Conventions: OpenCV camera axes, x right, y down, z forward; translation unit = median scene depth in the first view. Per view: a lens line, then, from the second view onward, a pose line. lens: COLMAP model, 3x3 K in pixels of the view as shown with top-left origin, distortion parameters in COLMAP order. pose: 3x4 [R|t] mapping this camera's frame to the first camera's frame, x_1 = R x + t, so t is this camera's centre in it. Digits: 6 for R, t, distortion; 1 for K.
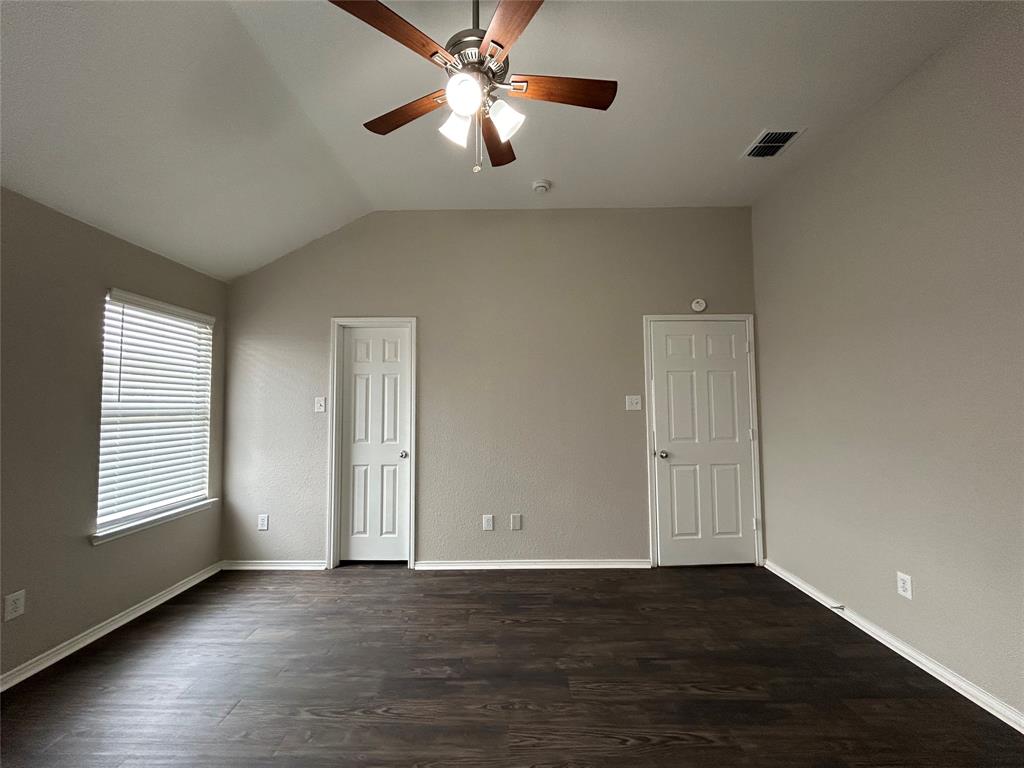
lens RADIAL K [[411.0, 0, 512.1], [0, 411.0, 381.7], [0, 0, 1]] dist [-0.001635, 0.000520]
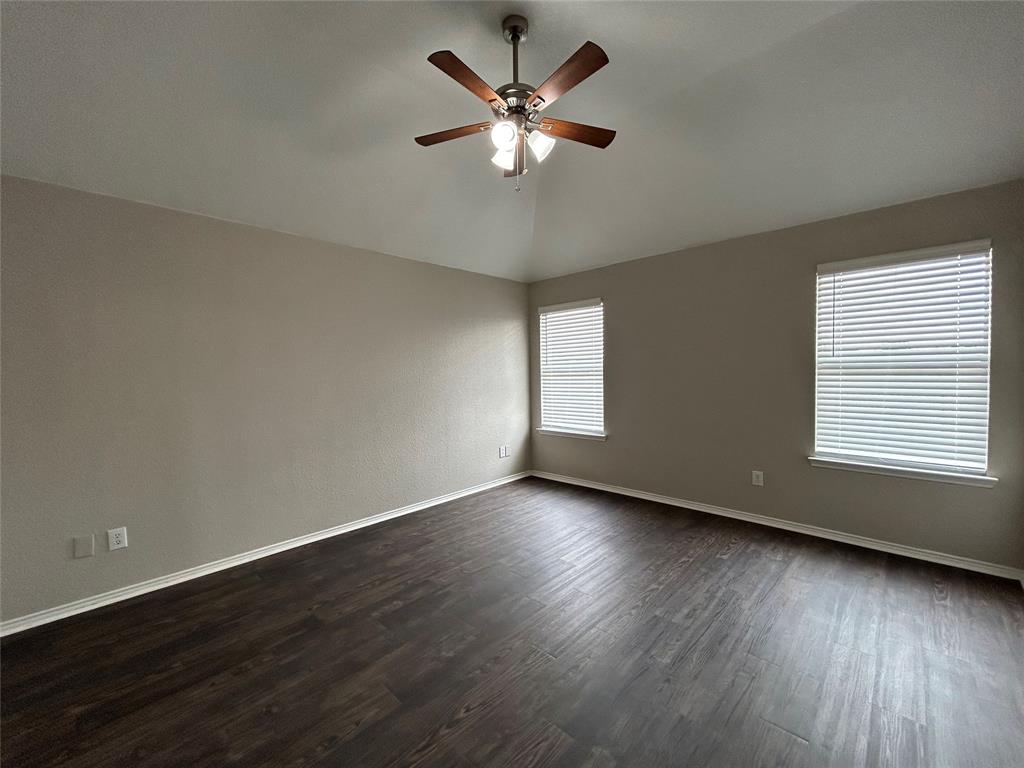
lens RADIAL K [[411.0, 0, 508.8], [0, 411.0, 385.4], [0, 0, 1]] dist [-0.001635, 0.000520]
pose [[-0.687421, 0.049110, -0.724597, 0.520291], [0.066161, 0.997797, 0.004859, 0.059899], [0.723240, -0.044599, -0.689155, 1.054731]]
